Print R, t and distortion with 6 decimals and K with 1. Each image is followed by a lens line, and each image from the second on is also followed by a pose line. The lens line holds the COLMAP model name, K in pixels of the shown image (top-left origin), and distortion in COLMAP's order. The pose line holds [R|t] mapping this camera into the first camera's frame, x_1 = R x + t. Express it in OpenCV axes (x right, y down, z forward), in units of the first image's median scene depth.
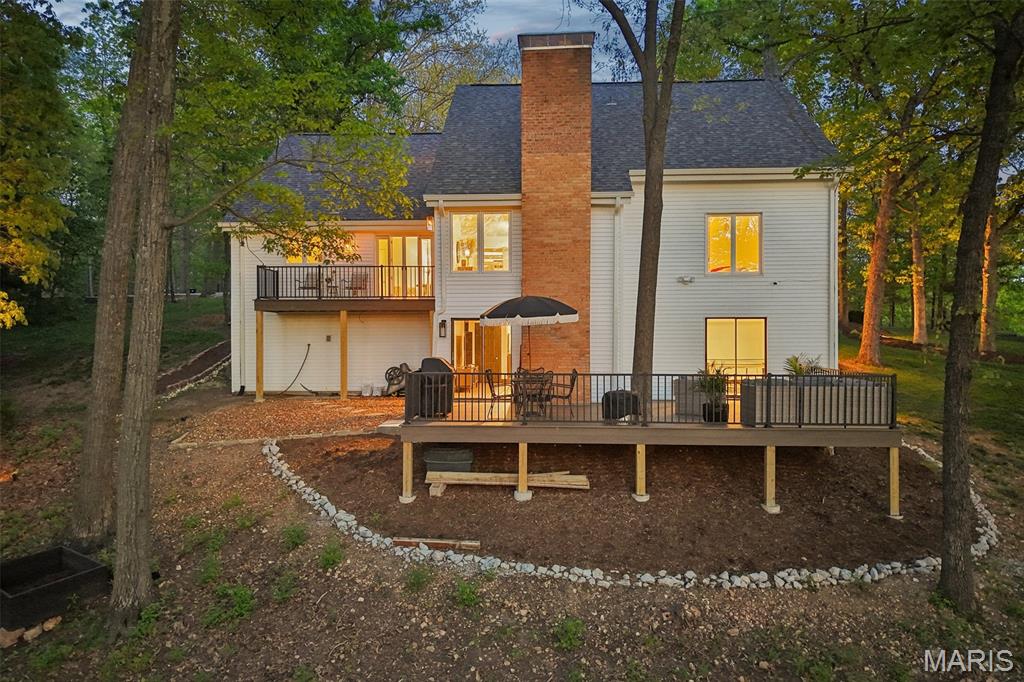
lens RADIAL K [[680.6, 0, 512.0], [0, 680.6, 341.0], [0, 0, 1]] dist [0.005432, 0.000150]
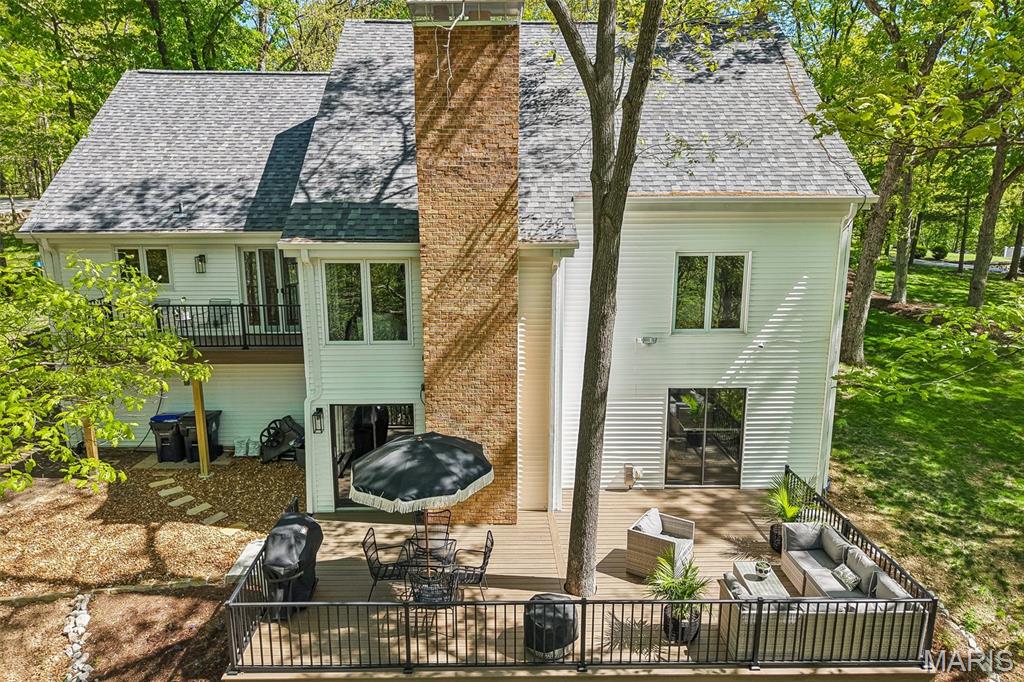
lens RADIAL K [[680.6, 0, 512.0], [0, 680.6, 341.0], [0, 0, 1]] dist [0.005432, 0.000150]
pose [[0.997899, -0.013039, 0.063457, 0.081491], [0.000383, 0.980707, 0.195483, -0.326124], [-0.064782, -0.195048, 0.978652, 0.372968]]
